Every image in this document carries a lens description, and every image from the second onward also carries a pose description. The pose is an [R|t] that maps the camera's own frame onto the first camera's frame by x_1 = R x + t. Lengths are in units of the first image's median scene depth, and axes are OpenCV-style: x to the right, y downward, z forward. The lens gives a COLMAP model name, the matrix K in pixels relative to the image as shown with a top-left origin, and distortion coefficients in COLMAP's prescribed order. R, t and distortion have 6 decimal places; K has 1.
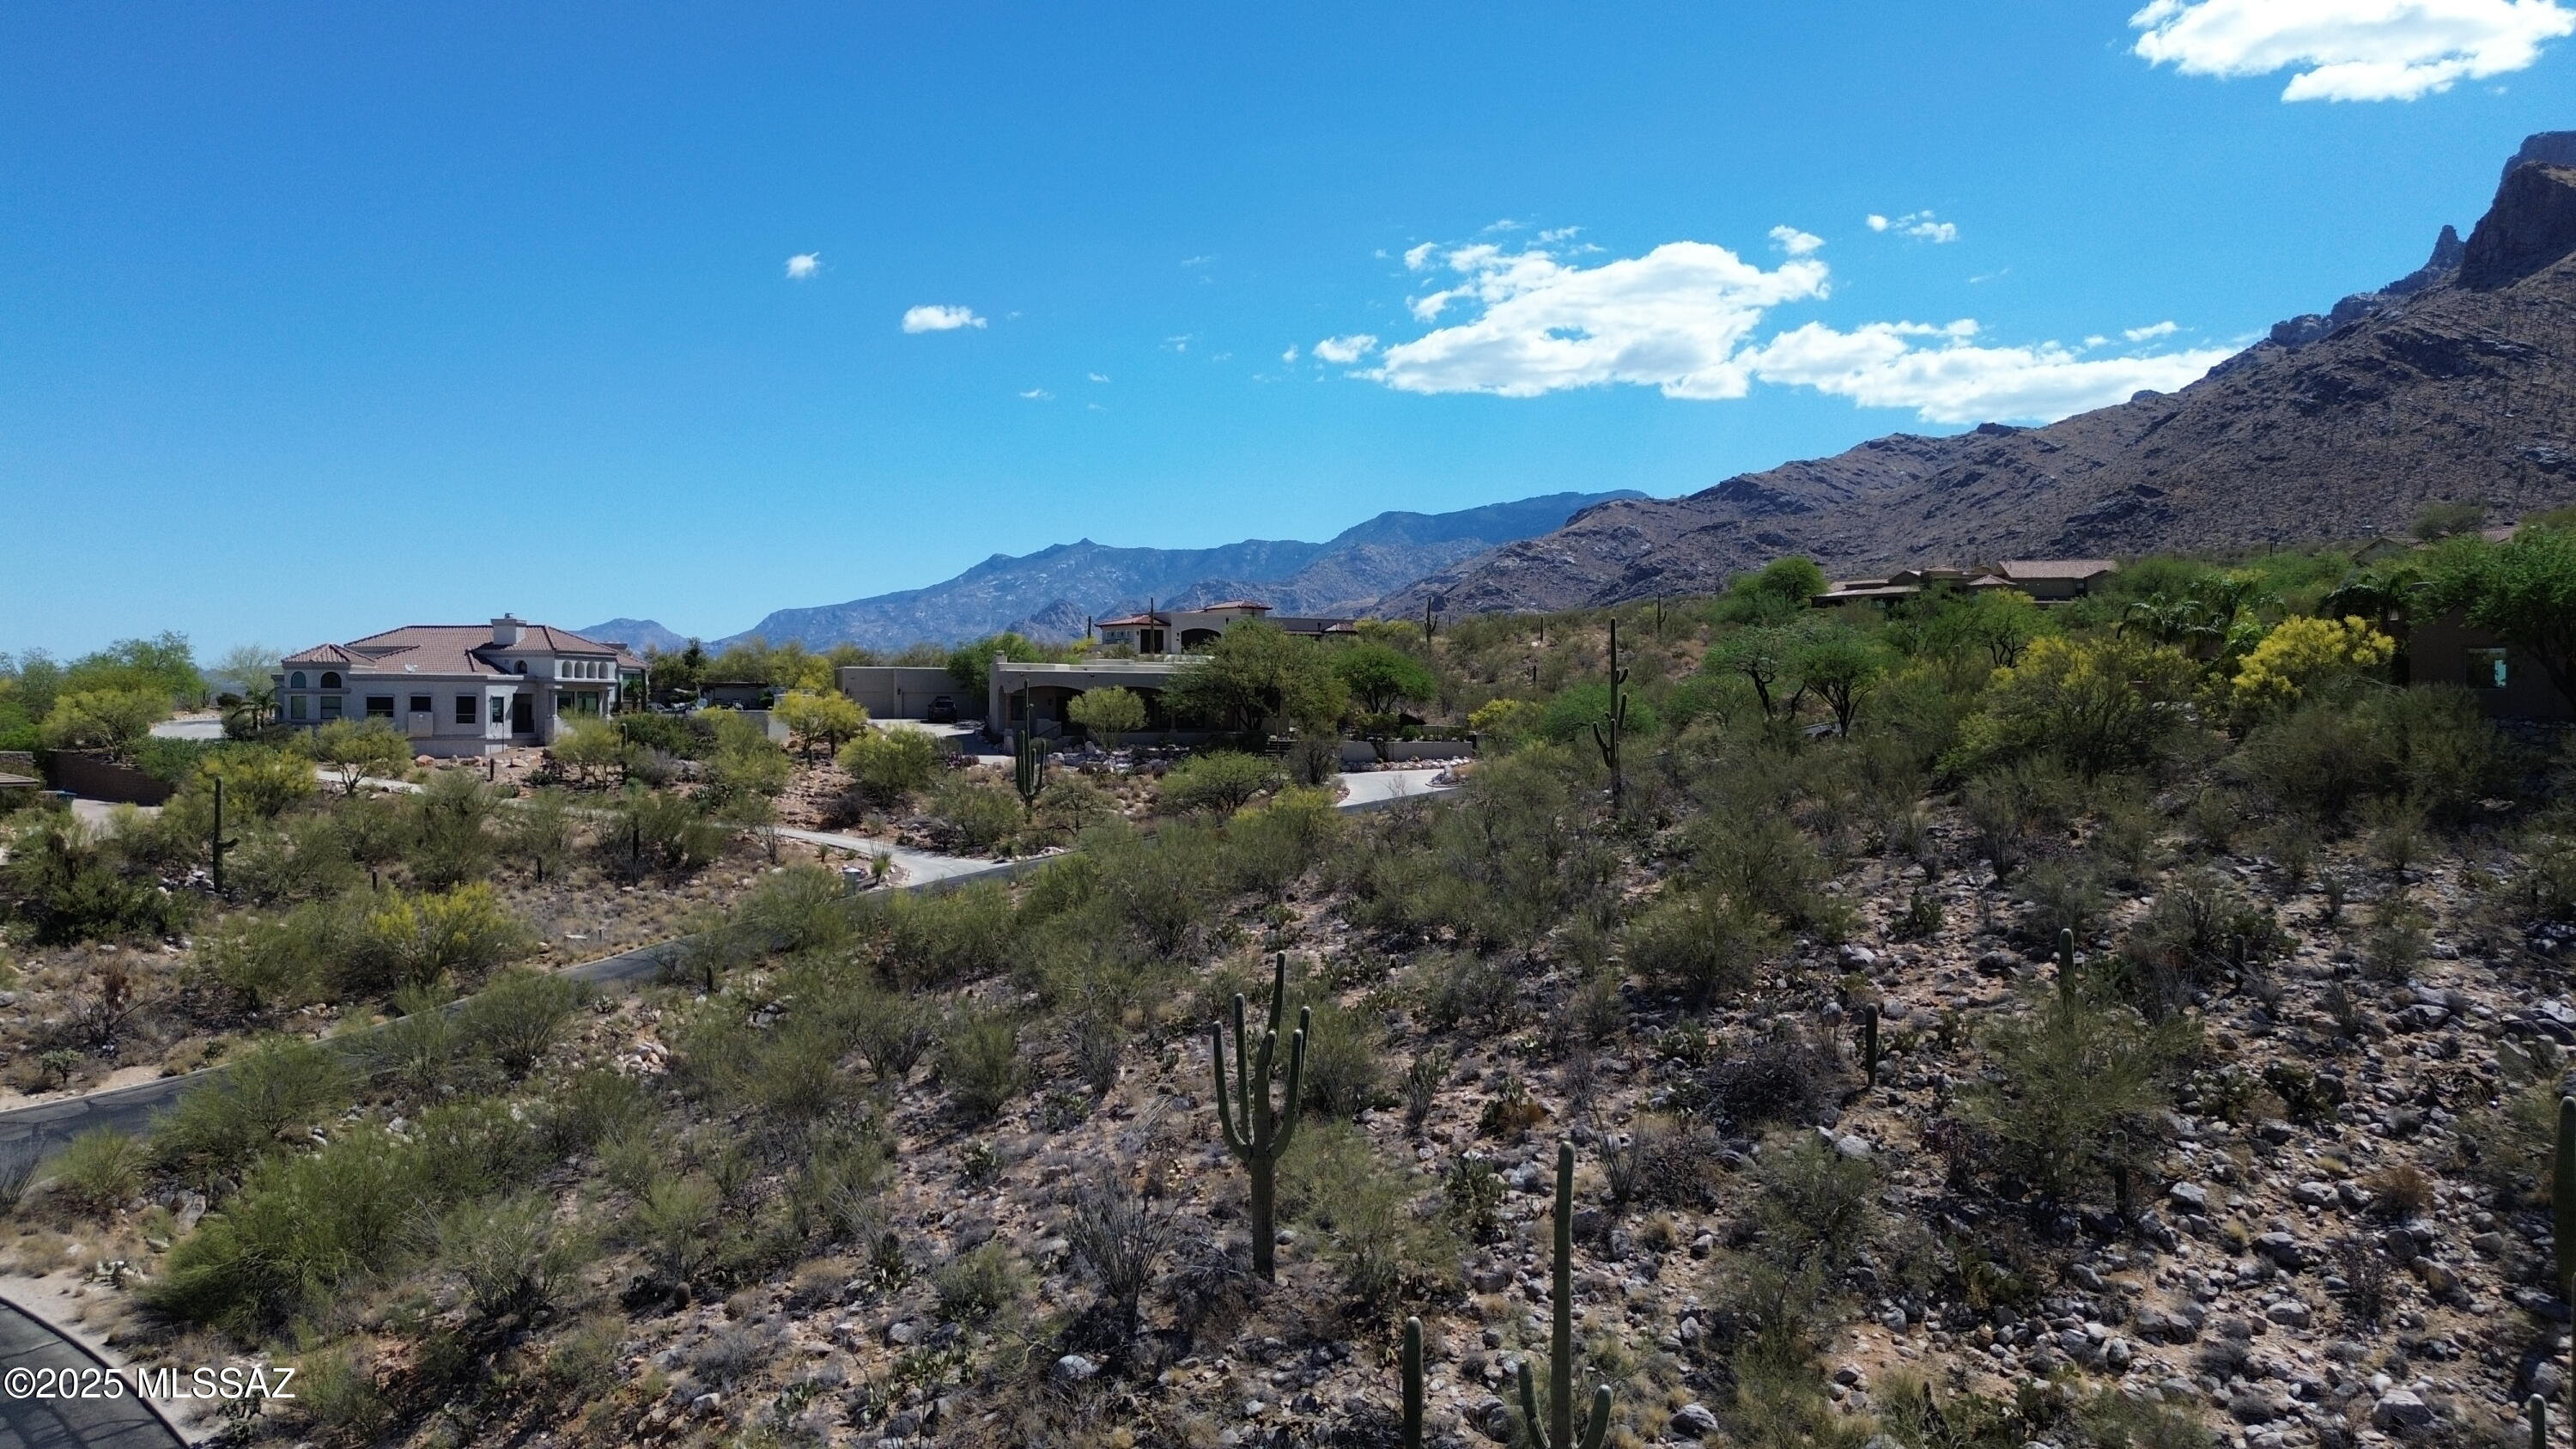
lens RADIAL K [[1818.3, 0, 1288.0], [0, 1818.3, 724.5], [0, 0, 1]] dist [0.090481, -0.099325]
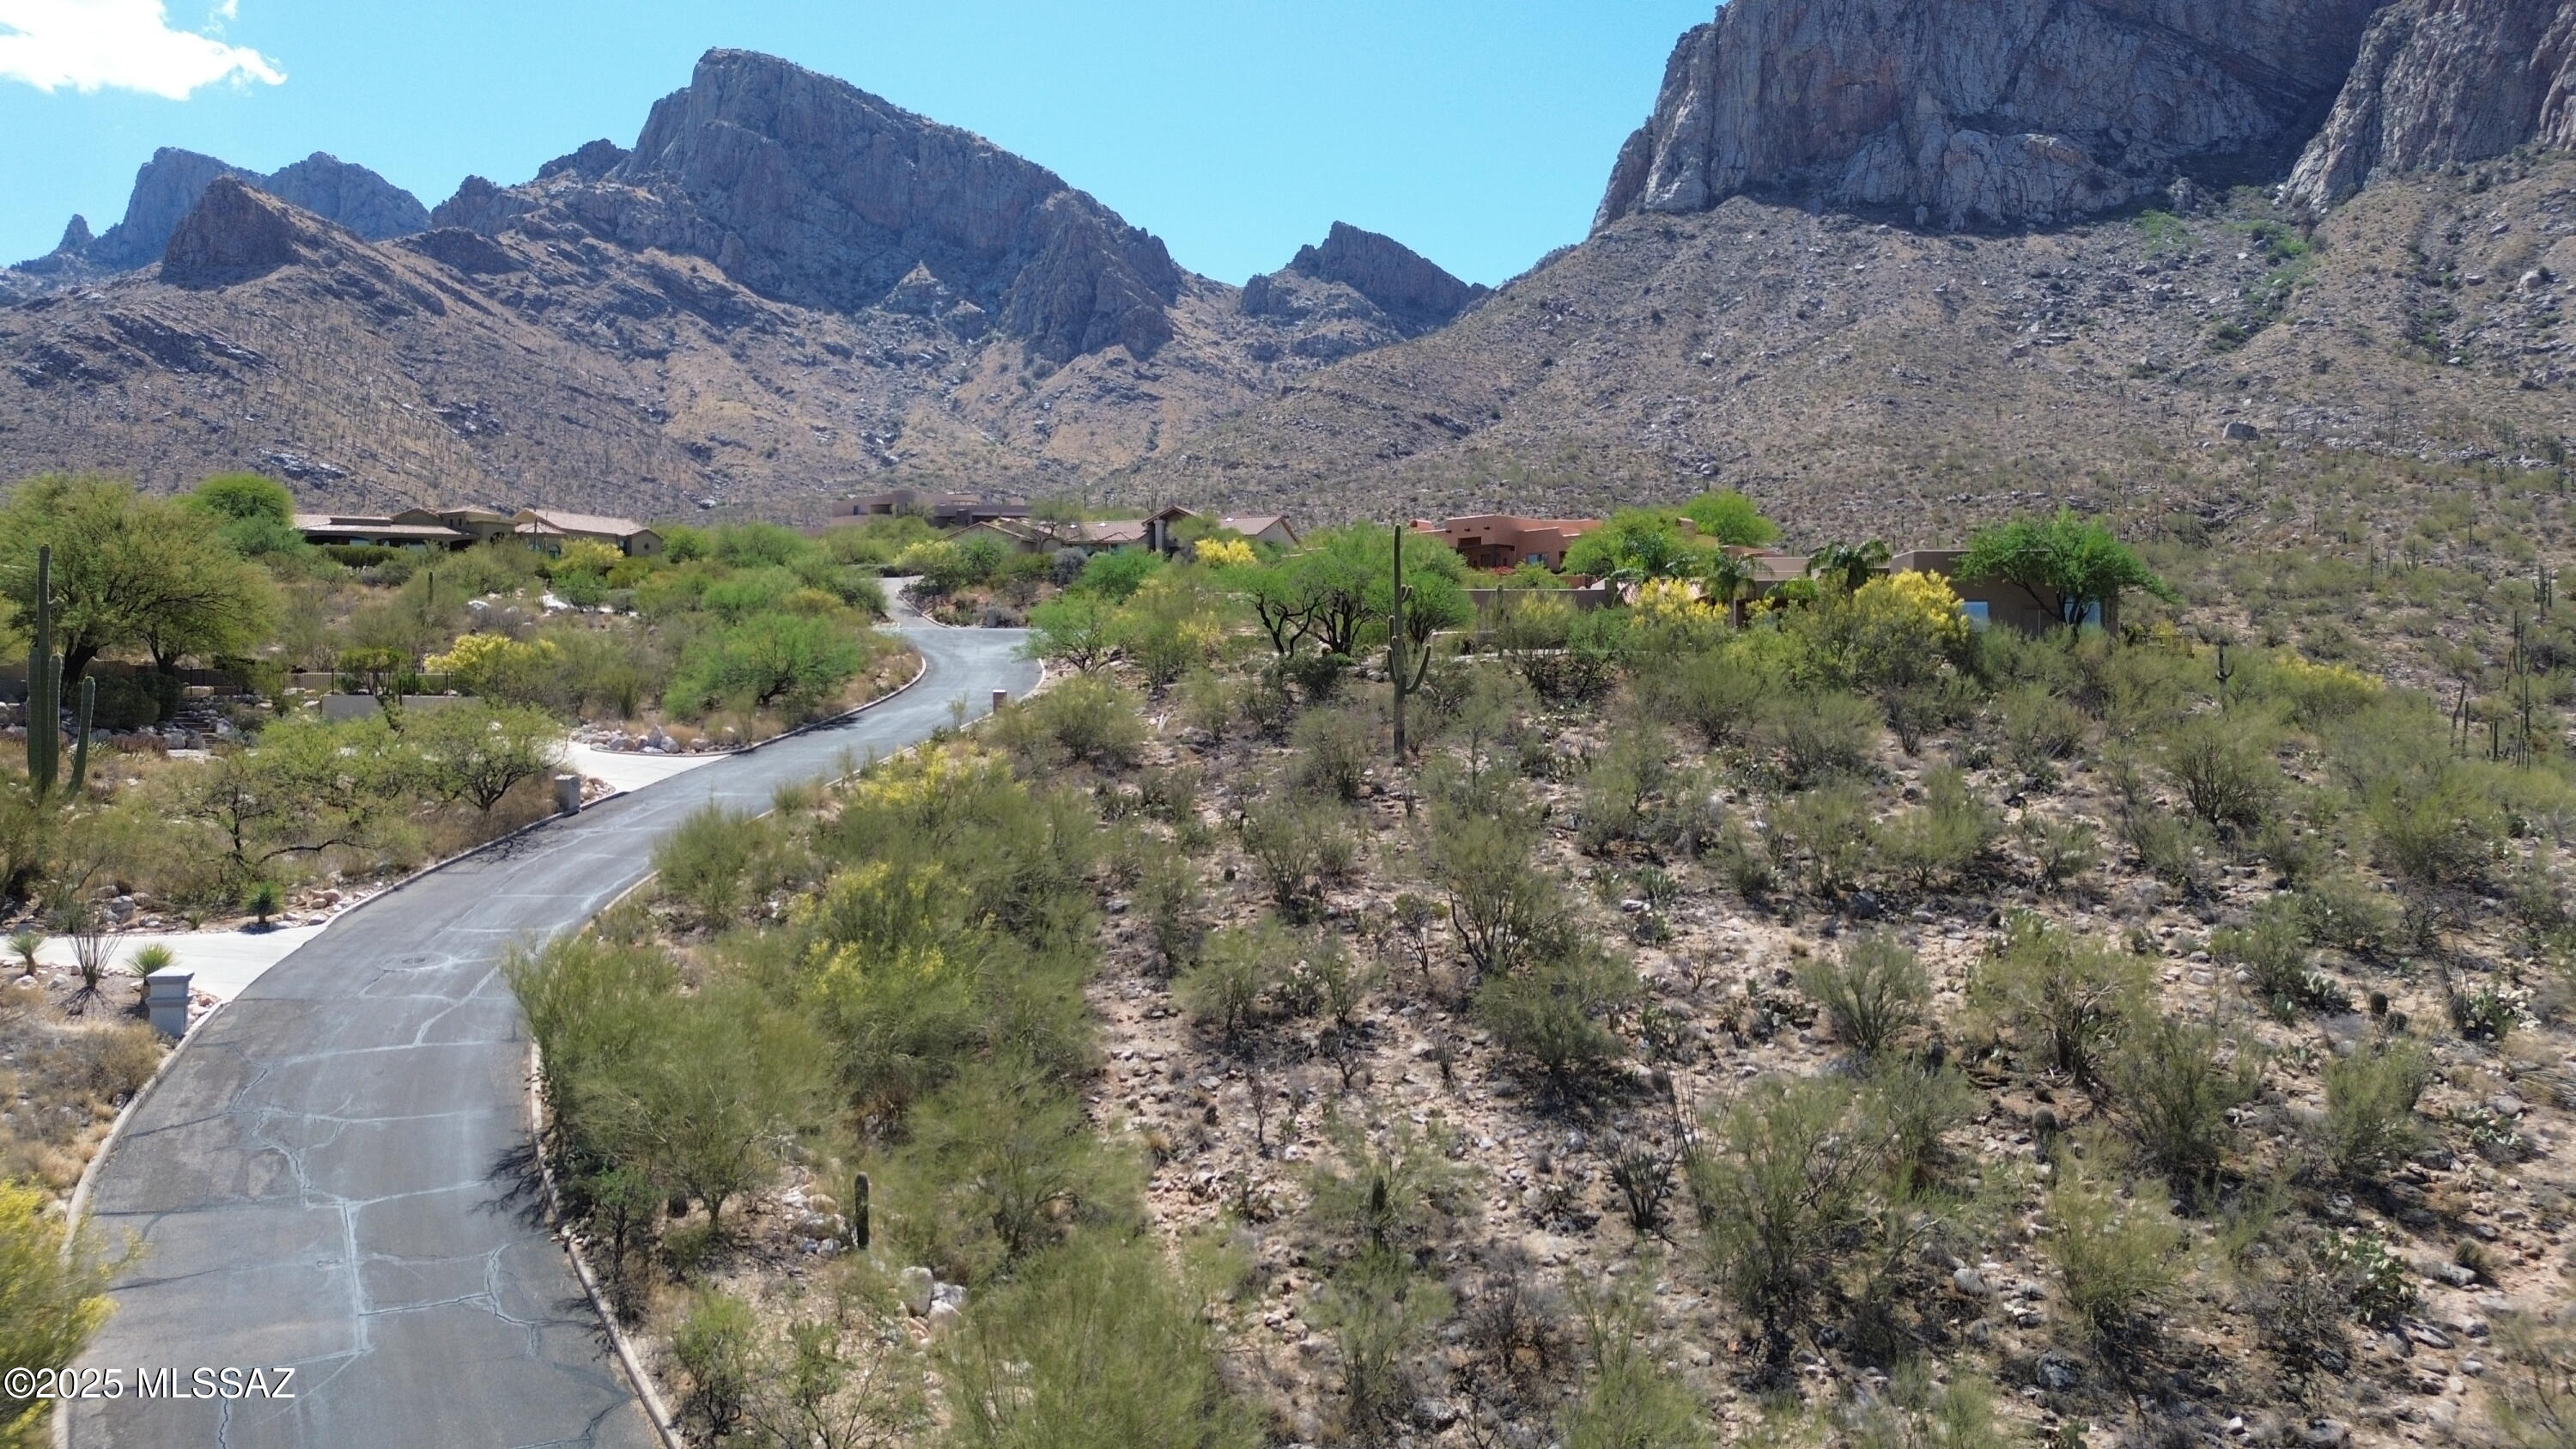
lens RADIAL K [[1832.5, 0, 1270.7], [0, 1832.5, 686.8], [0, 0, 1]] dist [0.114981, -0.114480]
pose [[0.413585, 0.010229, 0.910408, -0.548461], [0.008205, 0.999854, -0.014962, 0.022679], [-0.910428, 0.013658, 0.413441, 0.569092]]
